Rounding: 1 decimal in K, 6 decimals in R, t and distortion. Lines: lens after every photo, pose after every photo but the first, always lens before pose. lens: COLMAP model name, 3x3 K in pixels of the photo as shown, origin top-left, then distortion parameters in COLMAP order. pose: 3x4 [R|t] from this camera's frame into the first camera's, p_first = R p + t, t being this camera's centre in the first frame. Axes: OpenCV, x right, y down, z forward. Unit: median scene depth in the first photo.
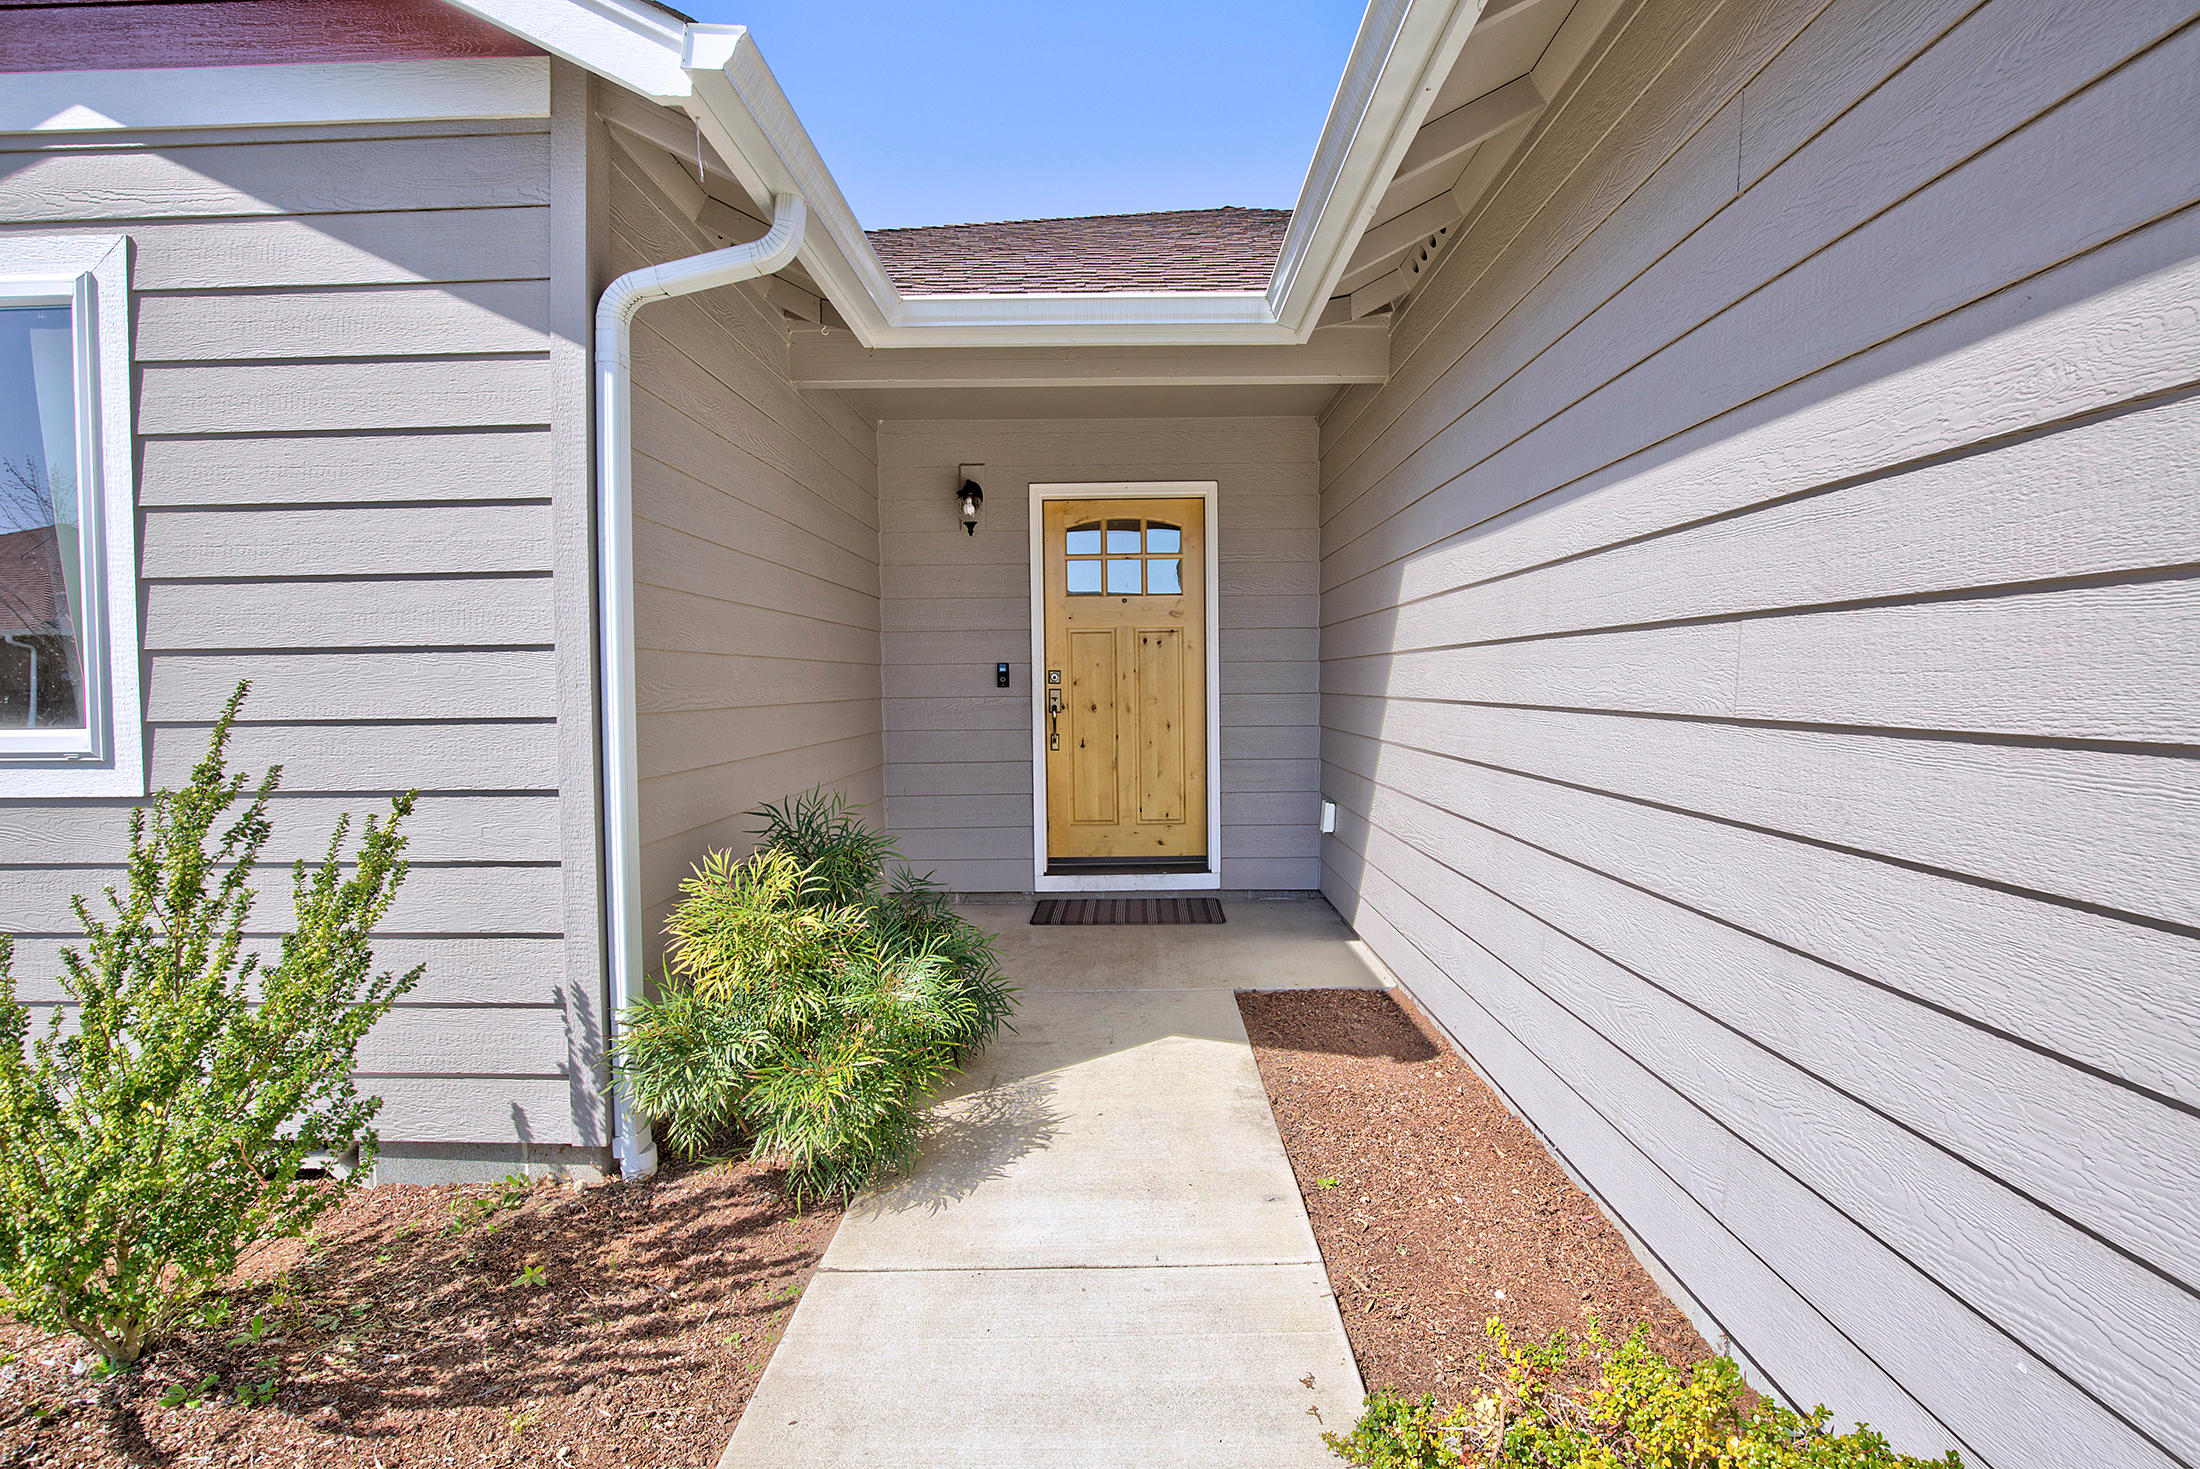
lens RADIAL K [[990.7, 0, 1108.1], [0, 990.7, 707.4], [0, 0, 1]] dist [0.004133, 0.000171]
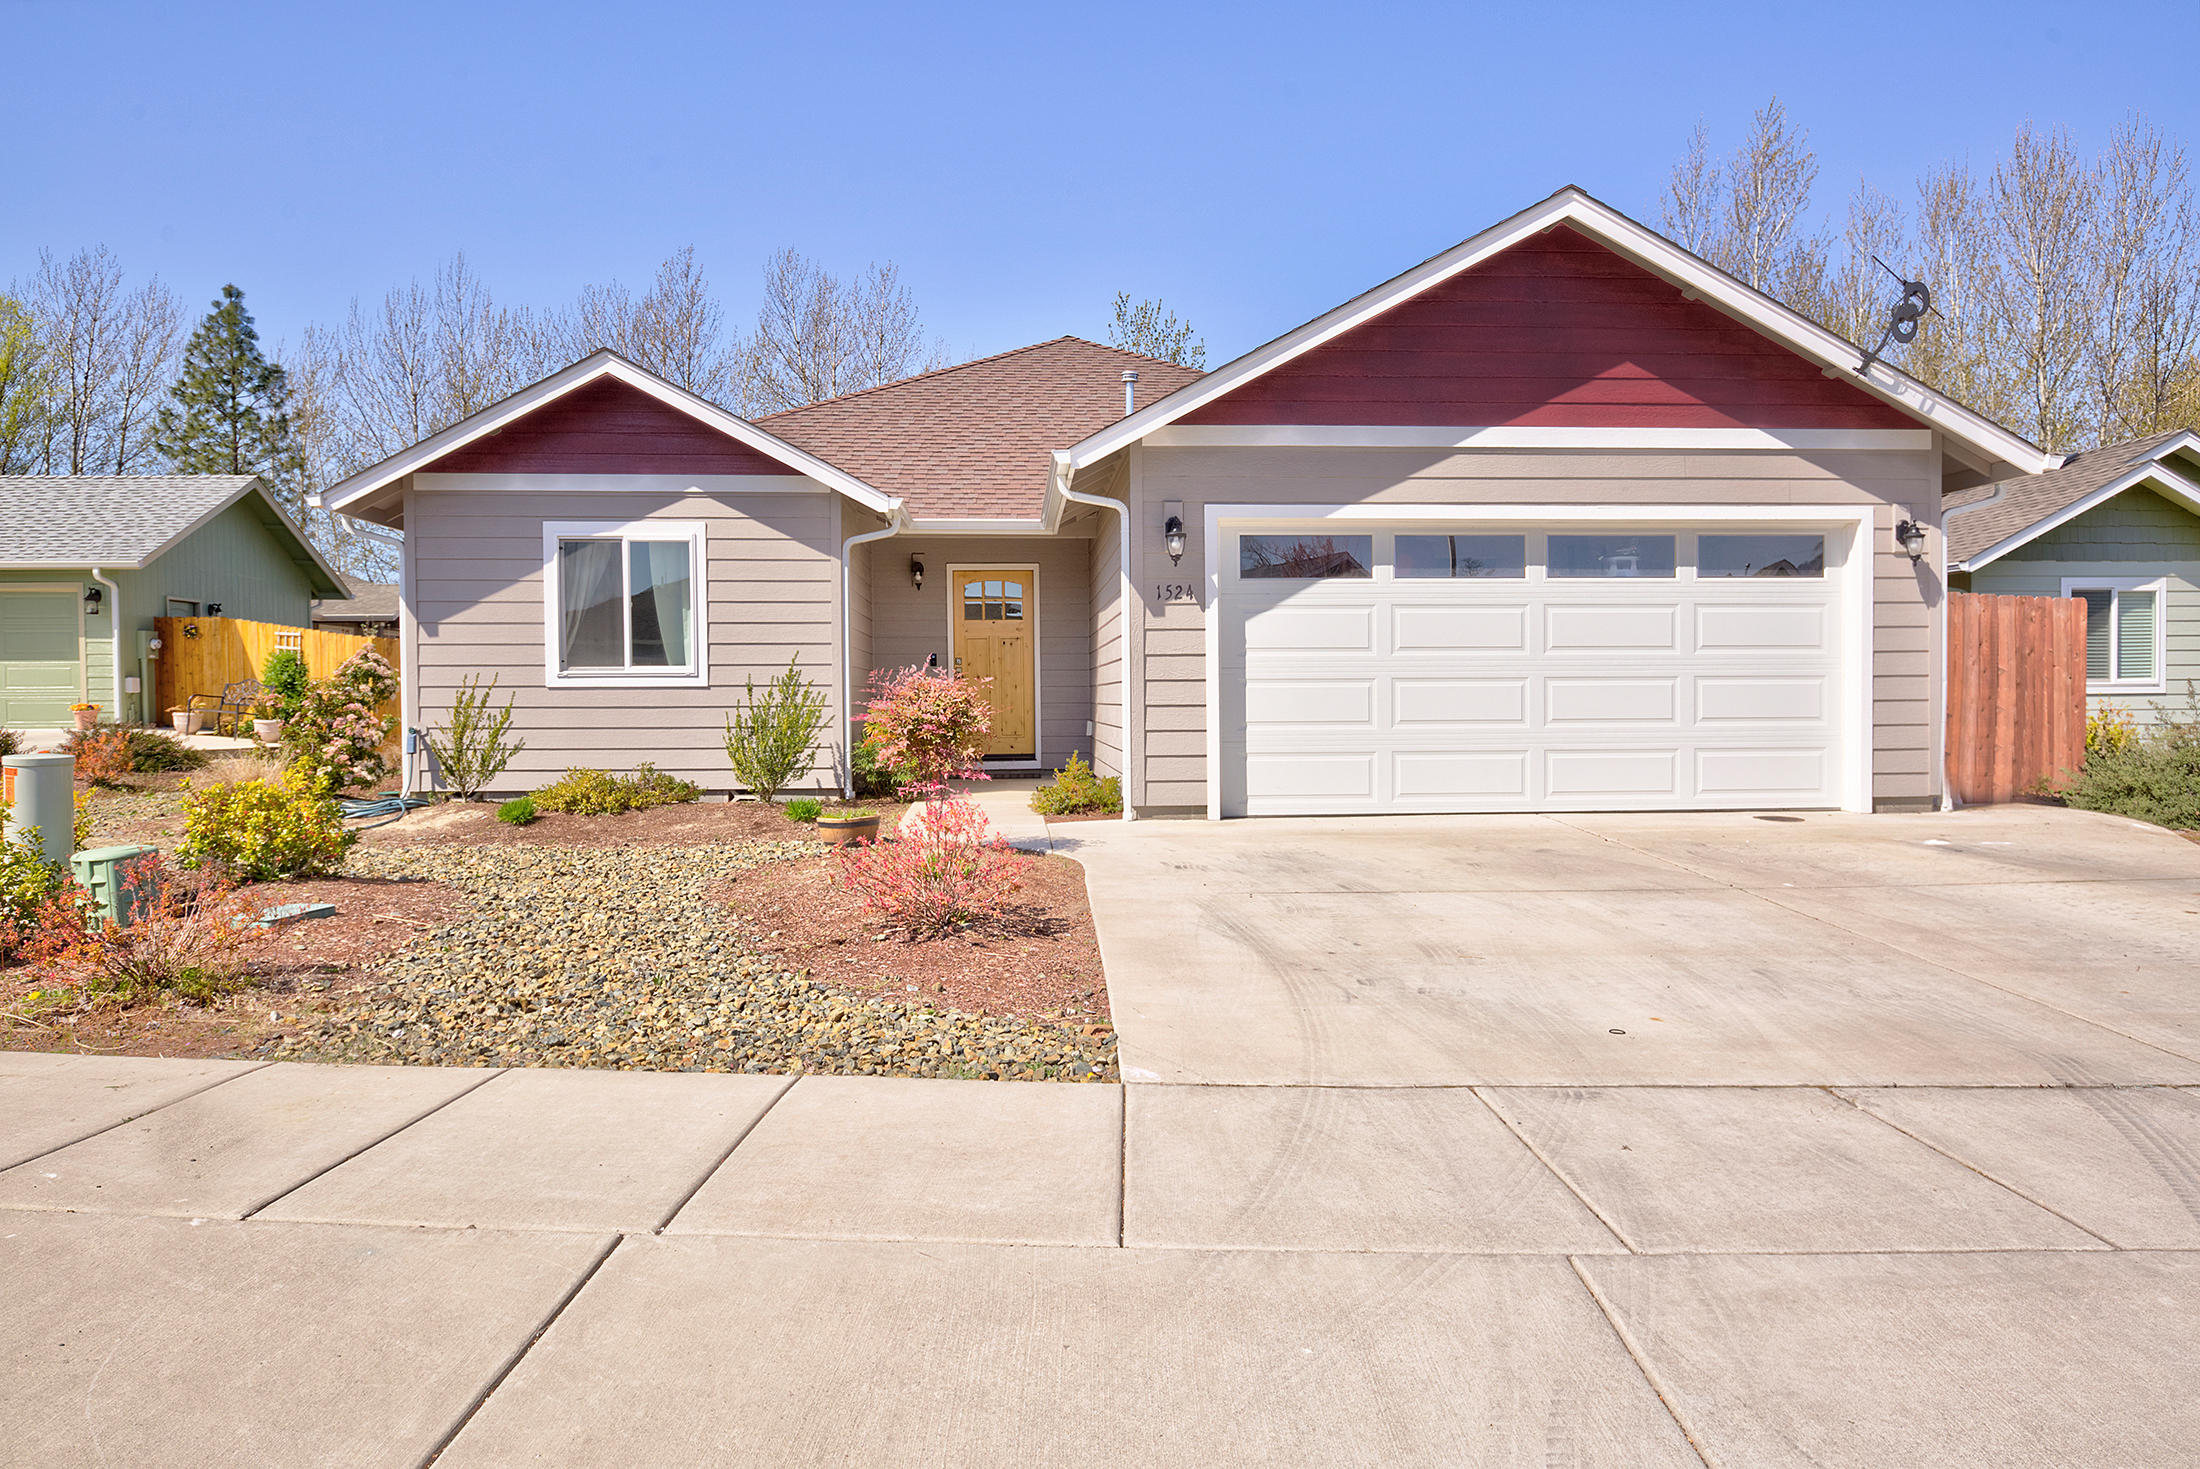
lens RADIAL K [[1443.7, 0, 1004.9], [0, 1443.7, 693.9], [0, 0, 1]] dist [0.003639, 0.000181]
pose [[0.999523, 0.007441, 0.029982, -0.071682], [-0.006571, 0.999558, -0.028996, 0.180513], [-0.030185, 0.028785, 0.999130, -2.855711]]
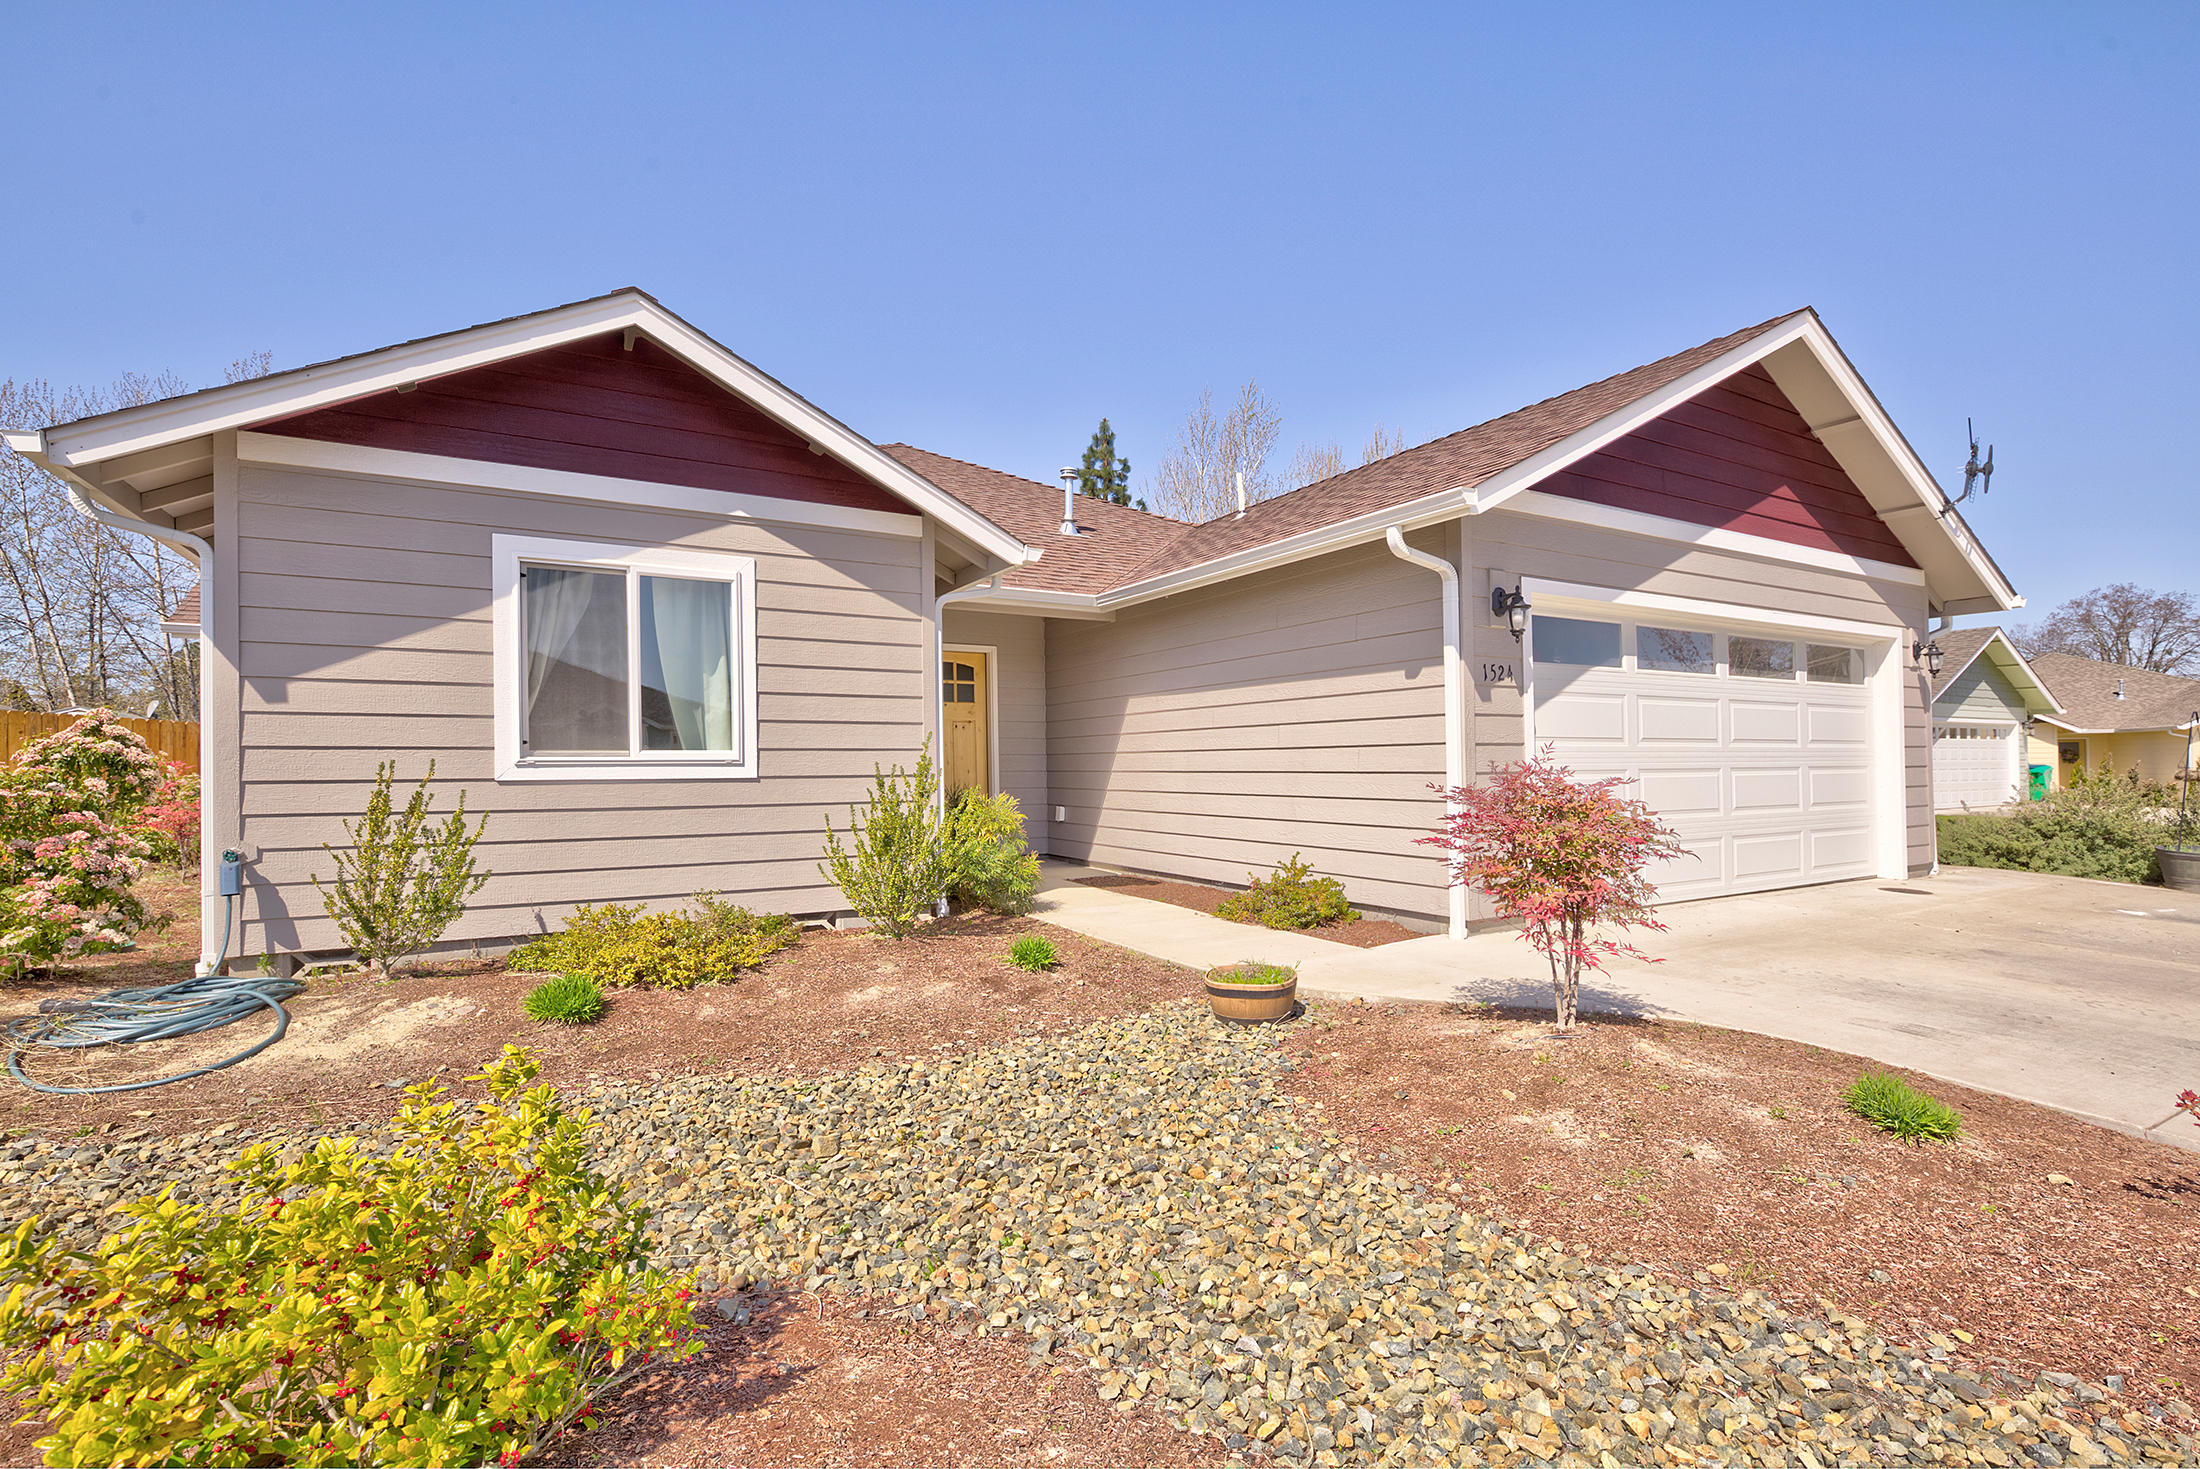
lens RADIAL K [[987.6, 0, 1120.0], [0, 987.6, 737.5], [0, 0, 1]] dist [0.002577, -0.000093]
pose [[0.849529, 0.020121, 0.527158, -1.091173], [0.010843, 0.998395, -0.055582, 0.097917], [-0.527430, 0.052935, 0.847948, -1.173806]]
